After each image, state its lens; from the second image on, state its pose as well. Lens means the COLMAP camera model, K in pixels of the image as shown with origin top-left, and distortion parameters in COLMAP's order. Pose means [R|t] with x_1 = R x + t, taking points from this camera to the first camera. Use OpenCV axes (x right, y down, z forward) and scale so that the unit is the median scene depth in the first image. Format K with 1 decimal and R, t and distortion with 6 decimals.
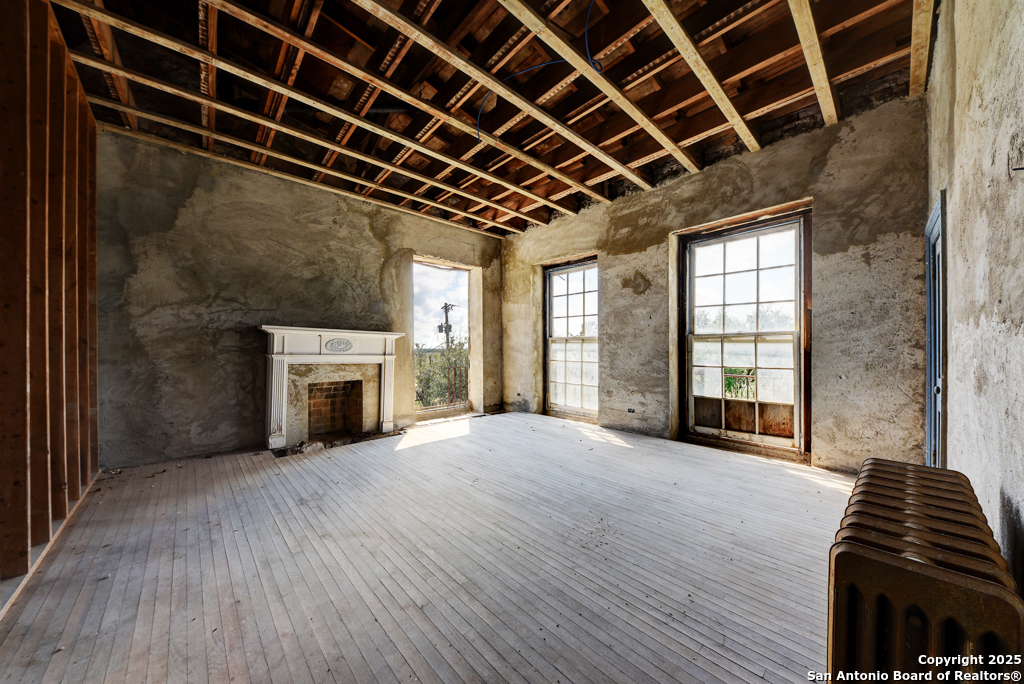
lens RADIAL K [[354.0, 0, 514.5], [0, 354.0, 346.2], [0, 0, 1]] dist [-0.006087, -0.001133]
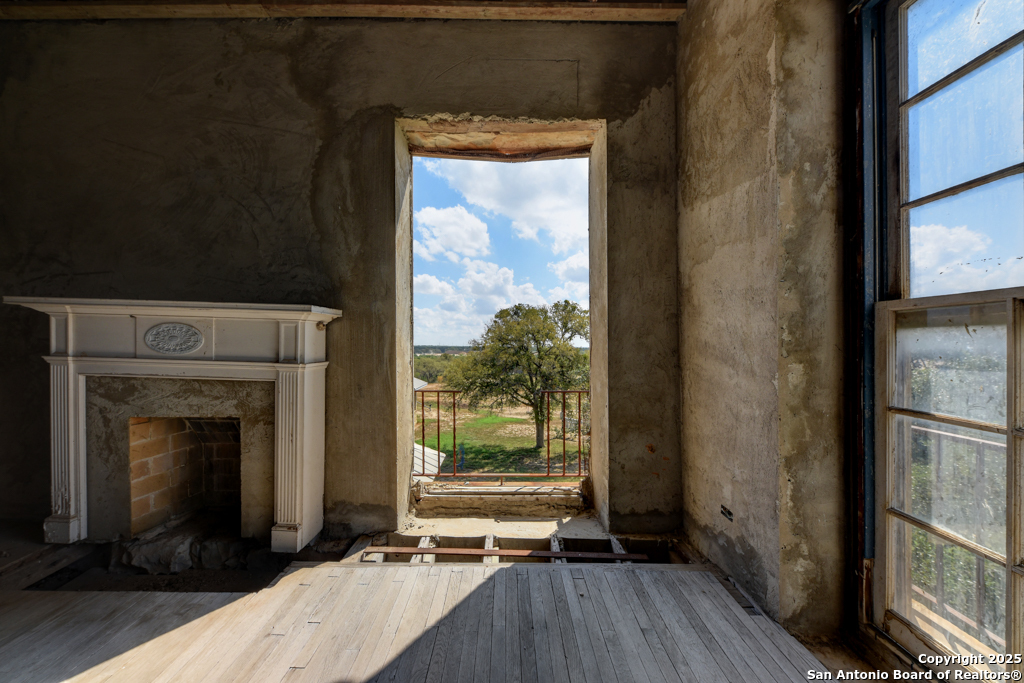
lens RADIAL K [[354.0, 0, 502.6], [0, 354.0, 344.3], [0, 0, 1]] dist [-0.006087, -0.001133]
pose [[0.731234, 0.004028, -0.682115, 0.089893], [-0.004558, 0.999989, 0.001019, 0.002973], [0.682111, 0.002364, 0.731245, 0.818524]]
